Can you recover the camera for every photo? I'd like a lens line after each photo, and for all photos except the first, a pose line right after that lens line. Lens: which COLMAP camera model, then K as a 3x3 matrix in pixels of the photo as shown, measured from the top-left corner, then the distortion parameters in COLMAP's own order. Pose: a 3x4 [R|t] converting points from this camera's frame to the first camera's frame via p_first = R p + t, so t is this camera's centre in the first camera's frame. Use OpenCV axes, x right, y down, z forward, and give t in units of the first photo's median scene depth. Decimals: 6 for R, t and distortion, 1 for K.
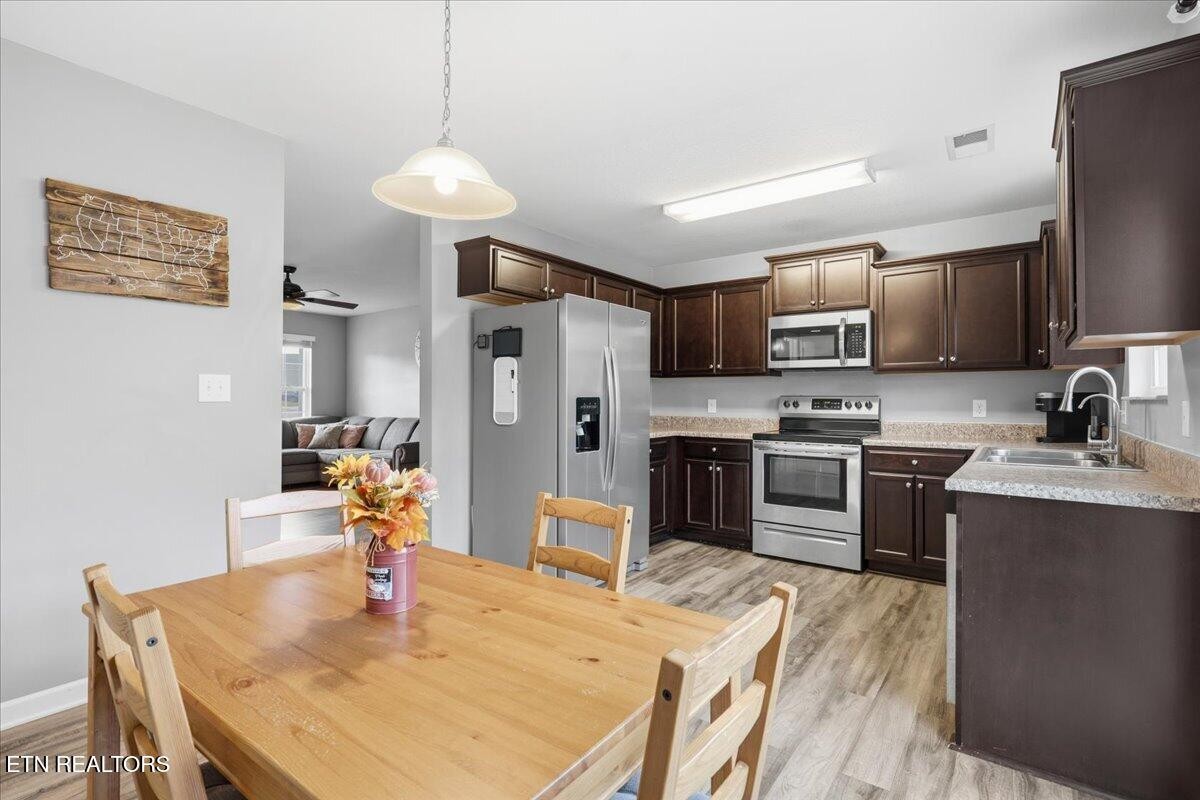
lens RADIAL K [[565.1, 0, 604.3], [0, 565.1, 400.5], [0, 0, 1]] dist [0.001688, 0.000599]
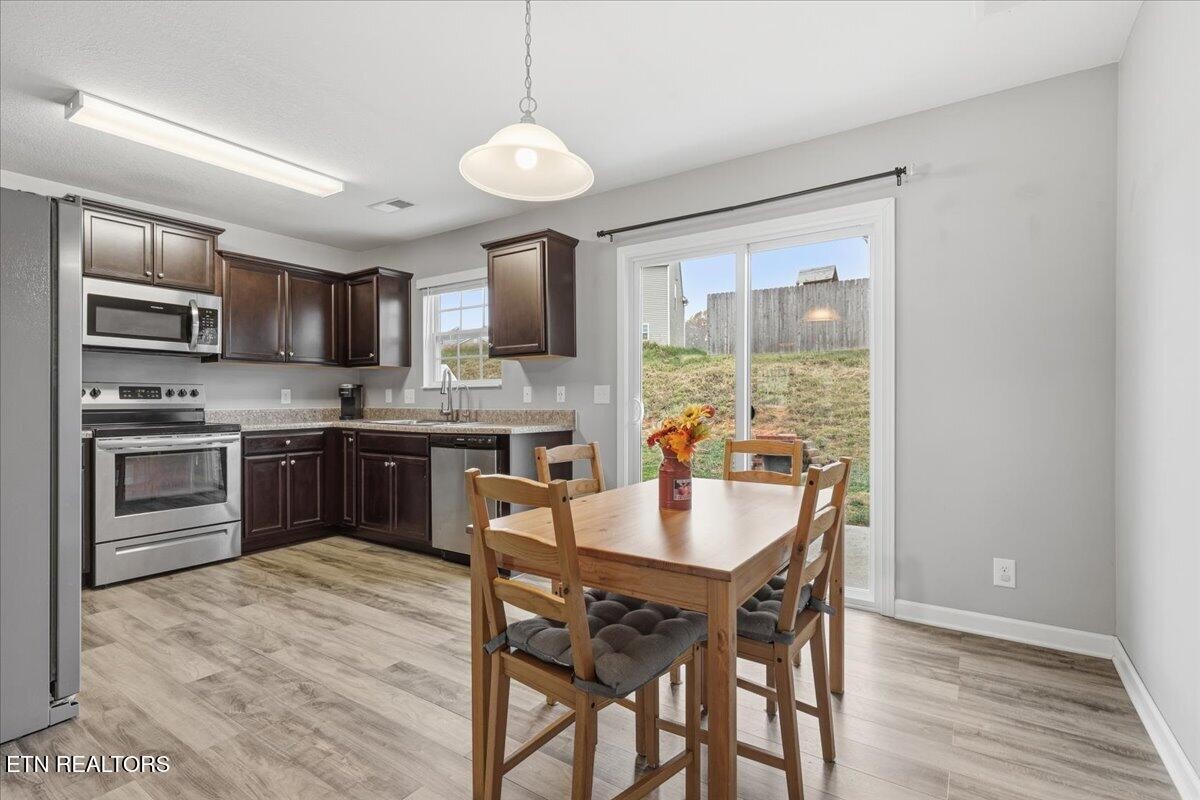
lens RADIAL K [[565.1, 0, 604.3], [0, 565.1, 400.5], [0, 0, 1]] dist [0.001688, 0.000599]
pose [[-0.047124, -0.002471, 0.998886, -0.519790], [0.007324, 0.999969, 0.002819, 0.022159], [-0.998862, 0.007449, -0.047105, 0.348776]]
